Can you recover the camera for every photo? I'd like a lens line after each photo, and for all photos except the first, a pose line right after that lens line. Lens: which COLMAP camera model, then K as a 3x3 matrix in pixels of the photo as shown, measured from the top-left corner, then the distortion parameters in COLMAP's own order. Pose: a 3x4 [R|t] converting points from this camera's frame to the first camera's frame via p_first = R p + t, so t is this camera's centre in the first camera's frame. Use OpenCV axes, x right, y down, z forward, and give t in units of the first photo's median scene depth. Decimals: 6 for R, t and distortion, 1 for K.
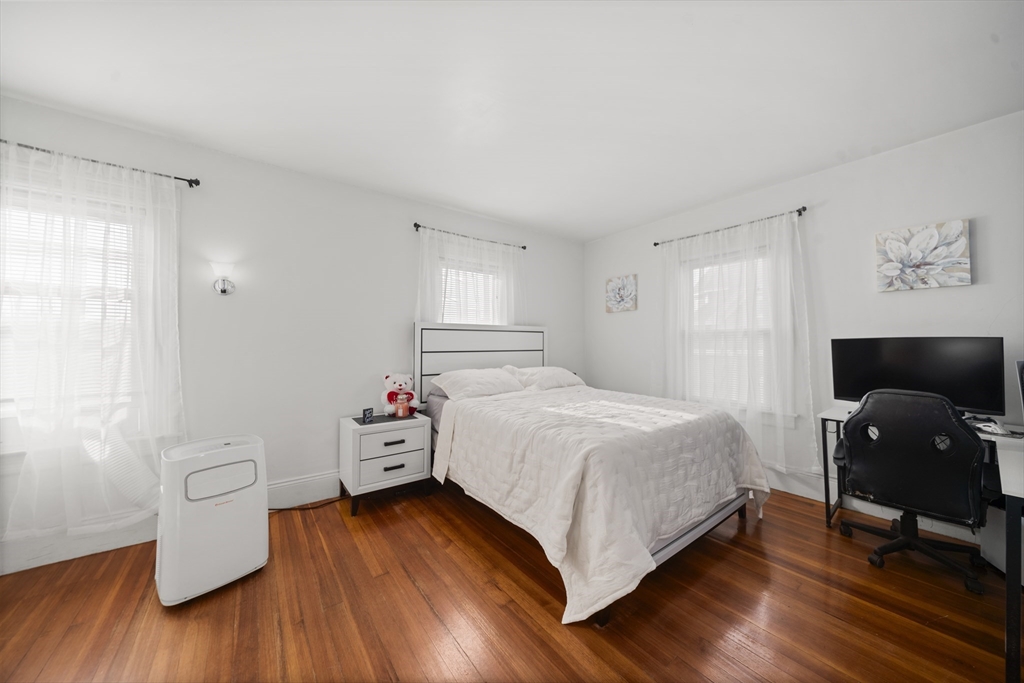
lens RADIAL K [[355.8, 0, 507.8], [0, 355.8, 341.1], [0, 0, 1]] dist [-0.000423, -0.000017]
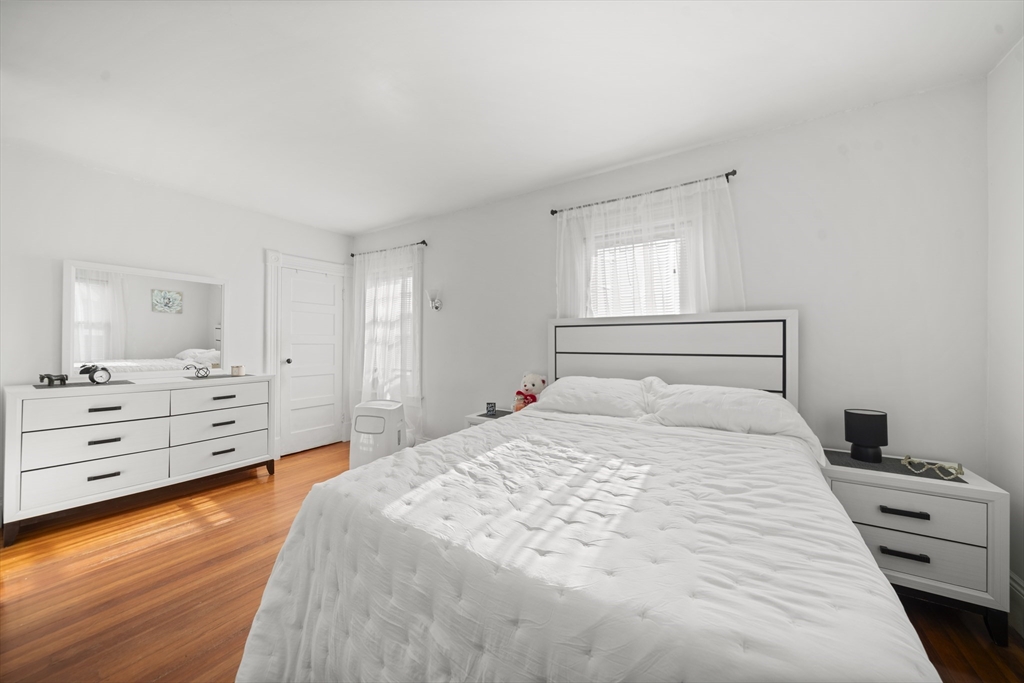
lens RADIAL K [[355.8, 0, 508.9], [0, 355.8, 339.8], [0, 0, 1]] dist [-0.000423, -0.000017]
pose [[0.349792, -0.003565, -0.936820, 0.511028], [0.009764, 0.999952, -0.000160, -0.001837], [0.936776, -0.009091, 0.349811, 0.530446]]
